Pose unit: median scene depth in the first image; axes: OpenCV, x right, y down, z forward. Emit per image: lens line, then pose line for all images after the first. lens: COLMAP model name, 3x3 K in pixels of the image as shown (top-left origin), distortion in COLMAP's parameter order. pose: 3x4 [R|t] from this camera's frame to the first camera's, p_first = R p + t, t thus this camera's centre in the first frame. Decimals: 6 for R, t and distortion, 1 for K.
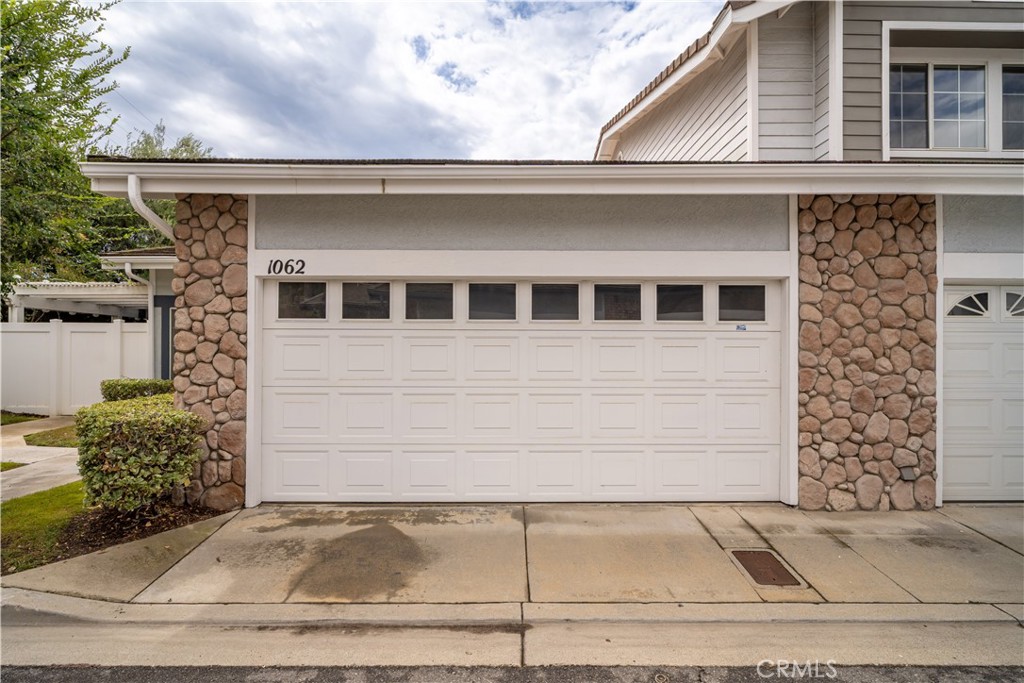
lens RADIAL K [[518.1, 0, 502.6], [0, 518.1, 348.5], [0, 0, 1]] dist [-0.008531, 0.002048]
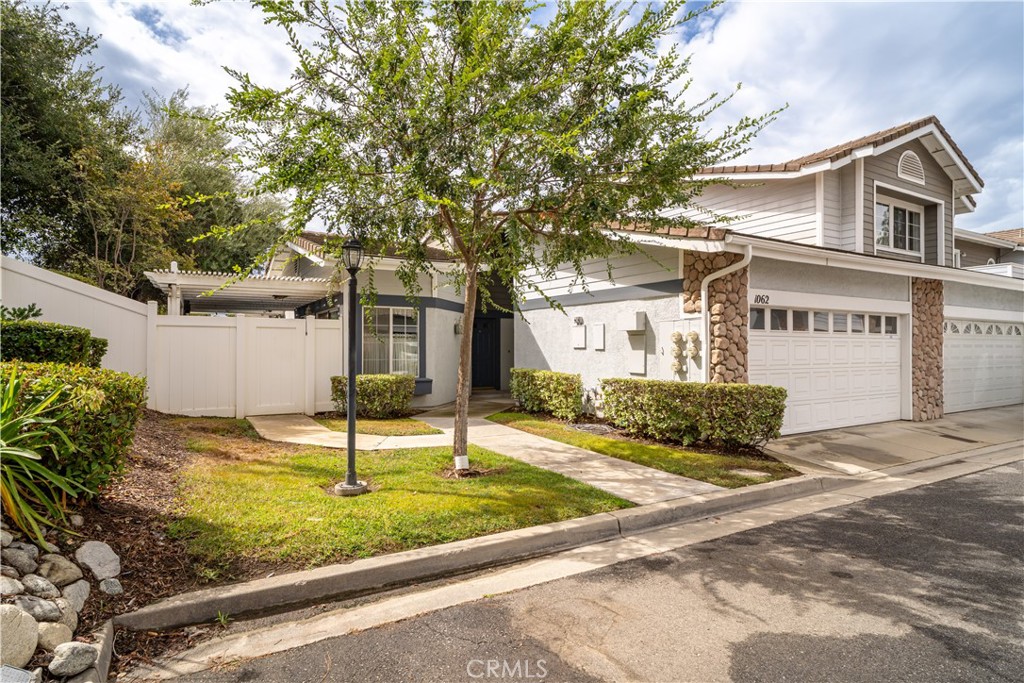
lens RADIAL K [[518.1, 0, 496.9], [0, 518.1, 337.6], [0, 0, 1]] dist [-0.008531, 0.002048]
pose [[0.885309, 0.007868, 0.464937, -1.983204], [-0.003492, 0.999941, -0.010273, -0.012017], [-0.464990, 0.007472, 0.885284, -0.095940]]
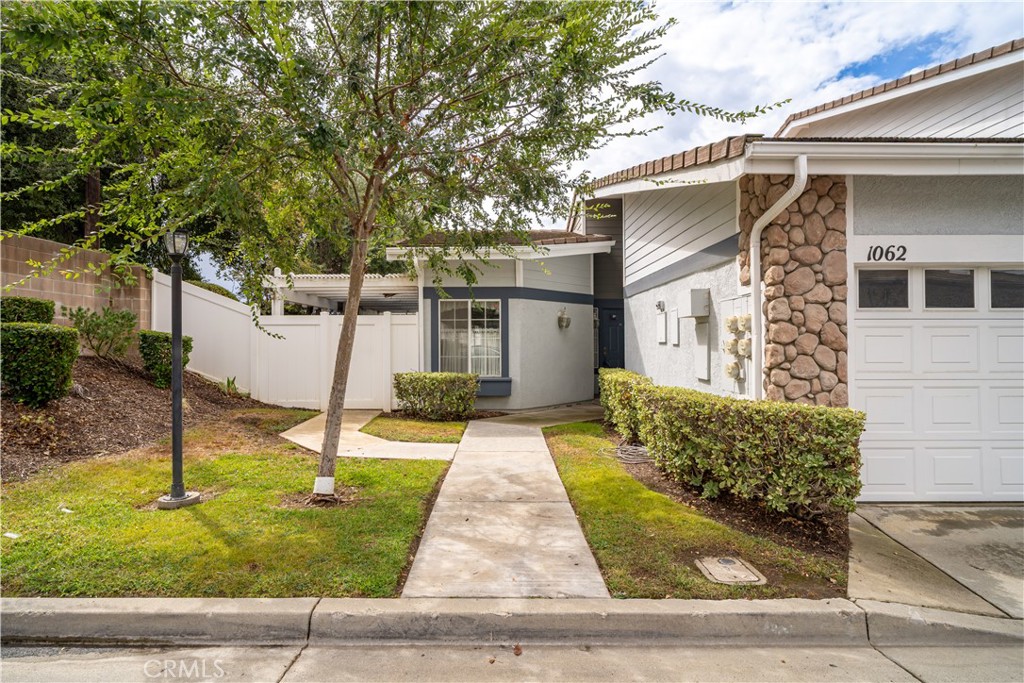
lens RADIAL K [[518.1, 0, 504.4], [0, 518.1, 336.8], [0, 0, 1]] dist [-0.008531, 0.002048]
pose [[0.999903, -0.006316, -0.012396, -1.111663], [0.006249, 0.999966, -0.005432, -0.004312], [0.012430, 0.005354, 0.999908, 0.050199]]
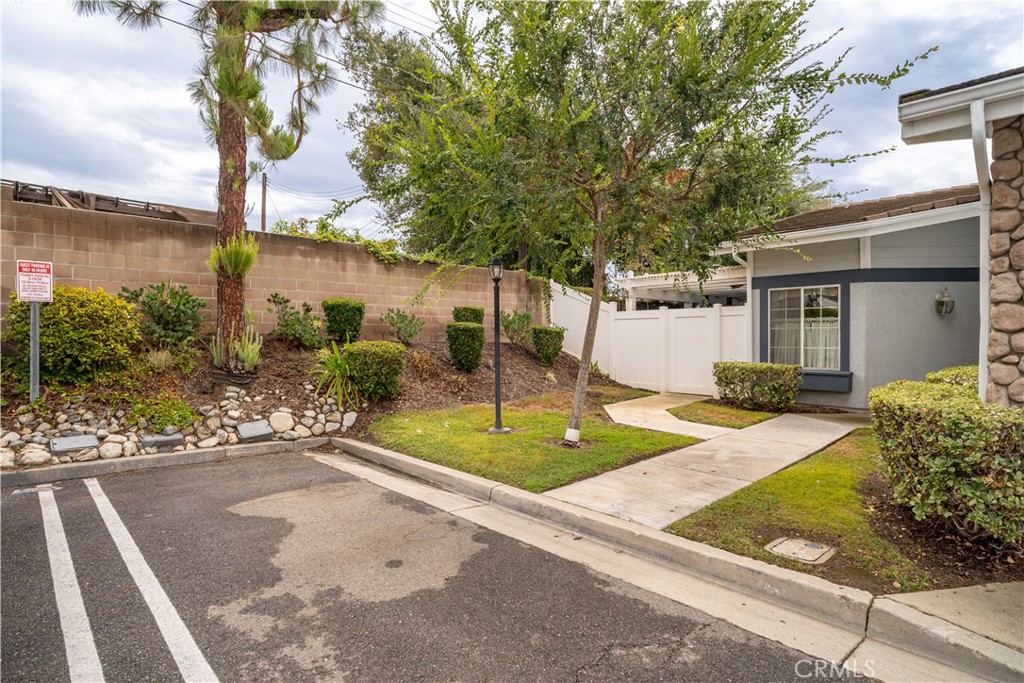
lens RADIAL K [[518.1, 0, 506.6], [0, 518.1, 345.0], [0, 0, 1]] dist [-0.008531, 0.002048]
pose [[0.681863, 0.004906, -0.731463, -0.564649], [0.012807, 0.999744, 0.018644, 0.002901], [0.731367, -0.022081, 0.681626, -0.038023]]
